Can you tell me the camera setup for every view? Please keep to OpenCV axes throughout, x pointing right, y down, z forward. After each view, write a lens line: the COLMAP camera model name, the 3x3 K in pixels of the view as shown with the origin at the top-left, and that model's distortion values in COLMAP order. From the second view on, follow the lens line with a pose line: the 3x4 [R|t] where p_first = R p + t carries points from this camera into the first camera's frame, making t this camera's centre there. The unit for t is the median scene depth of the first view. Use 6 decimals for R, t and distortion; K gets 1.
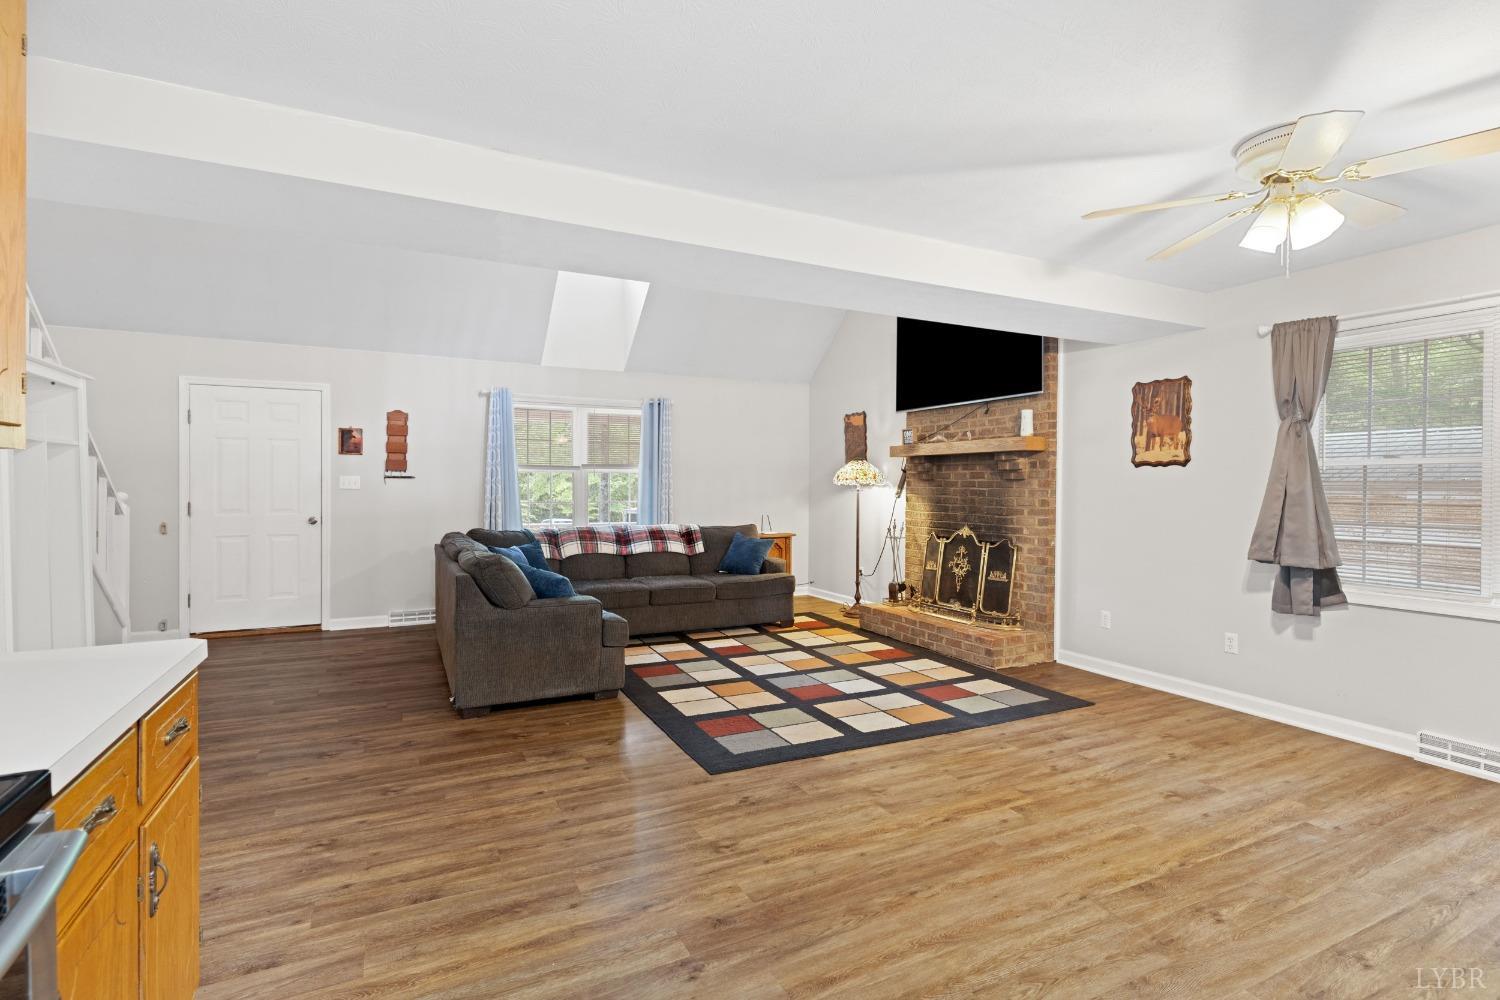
lens RADIAL K [[722.0, 0, 754.0], [0, 722.0, 489.6], [0, 0, 1]] dist [0.000316, 0.000948]
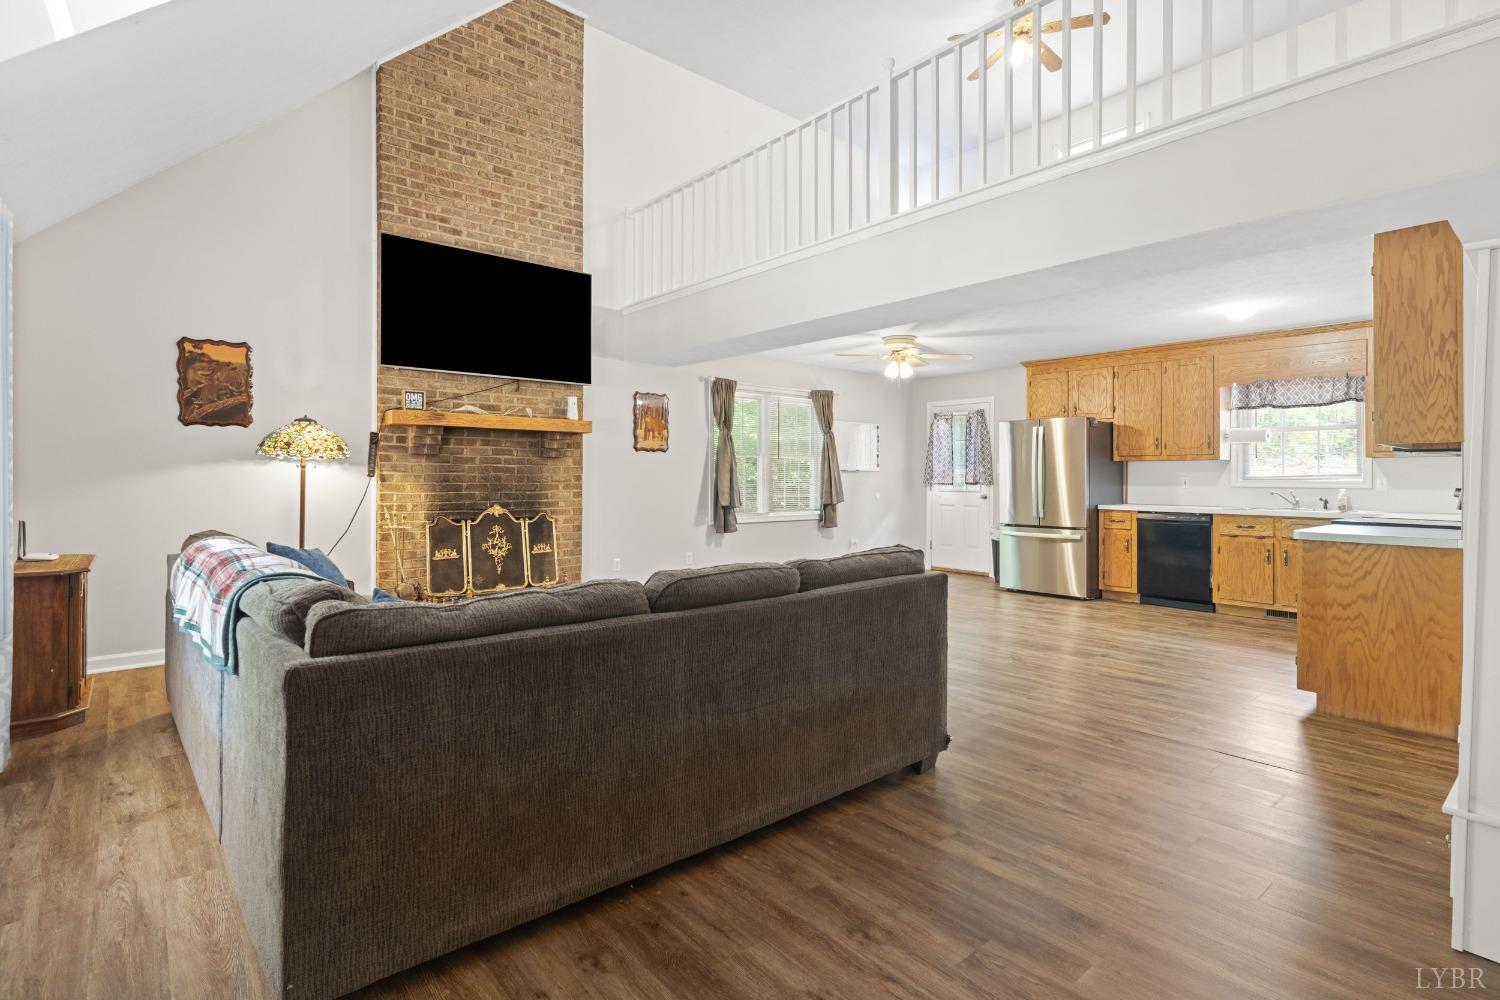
lens RADIAL K [[722.0, 0, 745.2], [0, 722.0, 479.7], [0, 0, 1]] dist [0.000316, 0.000948]
pose [[-0.239491, -0.011230, 0.970834, -0.704760], [-0.000227, 0.999934, 0.011511, 0.006291], [-0.970899, 0.002536, -0.239478, 0.891216]]
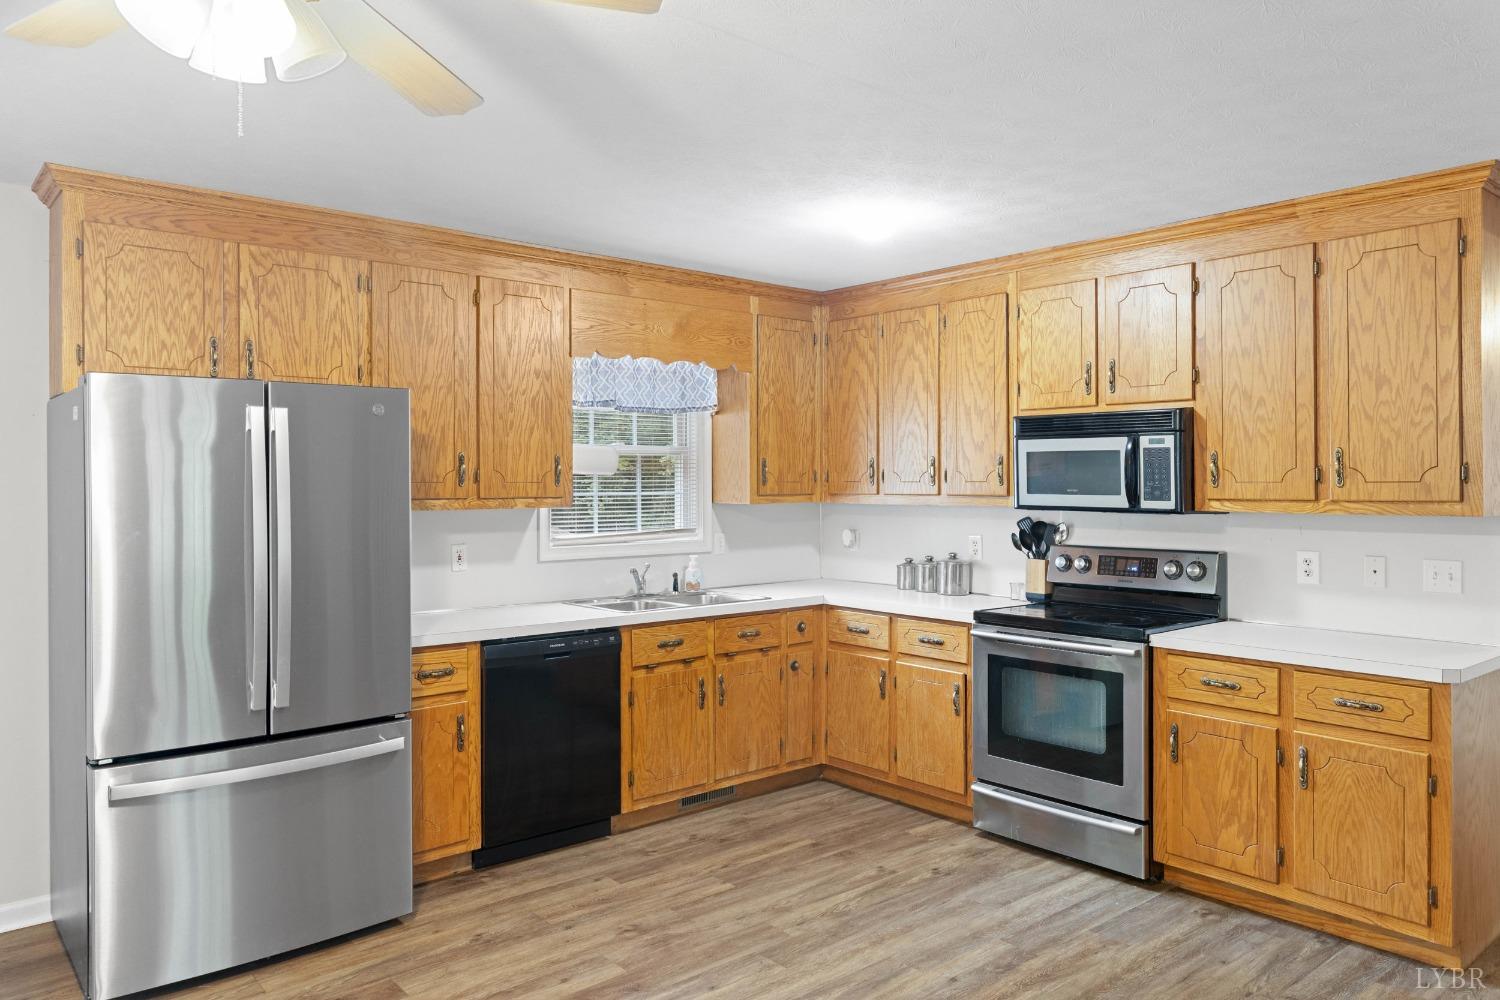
lens RADIAL K [[1044.9, 0, 736.9], [0, 1044.9, 480.3], [0, 0, 1]] dist [0.010946, -0.003857]
pose [[-0.972736, -0.002733, -0.231901, 0.227818], [-0.003266, 0.999993, 0.001915, -0.032888], [0.231894, 0.002620, -0.972737, 0.696858]]
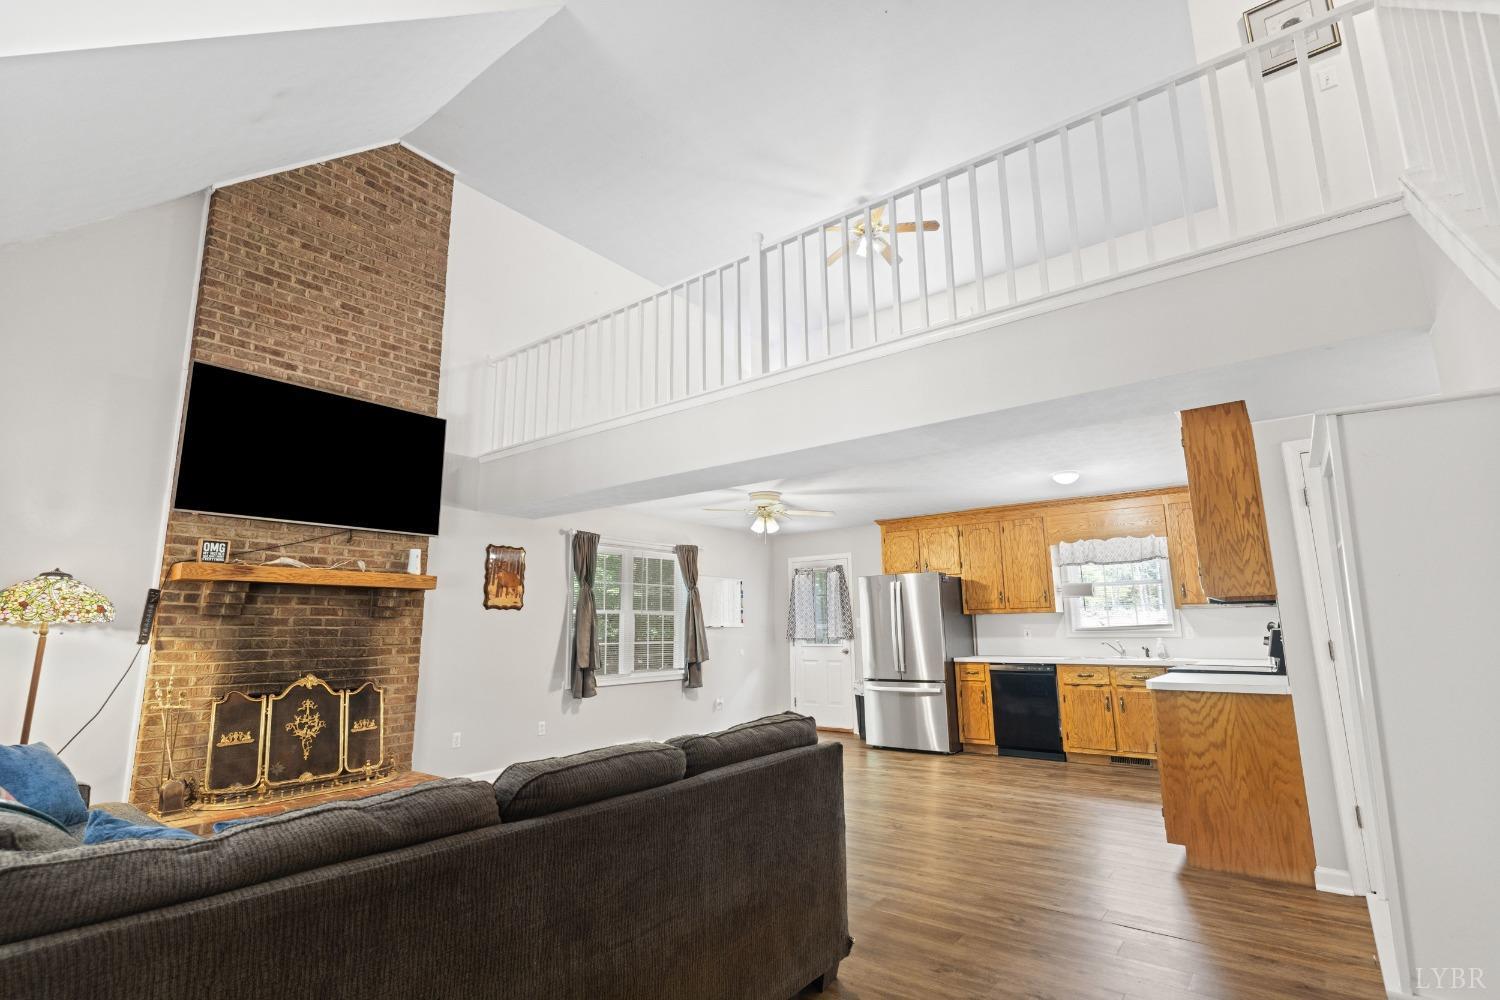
lens RADIAL K [[722.0, 0, 754.4], [0, 722.0, 499.7], [0, 0, 1]] dist [0.000316, 0.000948]
pose [[-0.430395, 0.161950, 0.887993, -0.666034], [0.013502, 0.984818, -0.173064, 0.004269], [-0.902539, -0.062496, -0.426048, 0.889660]]
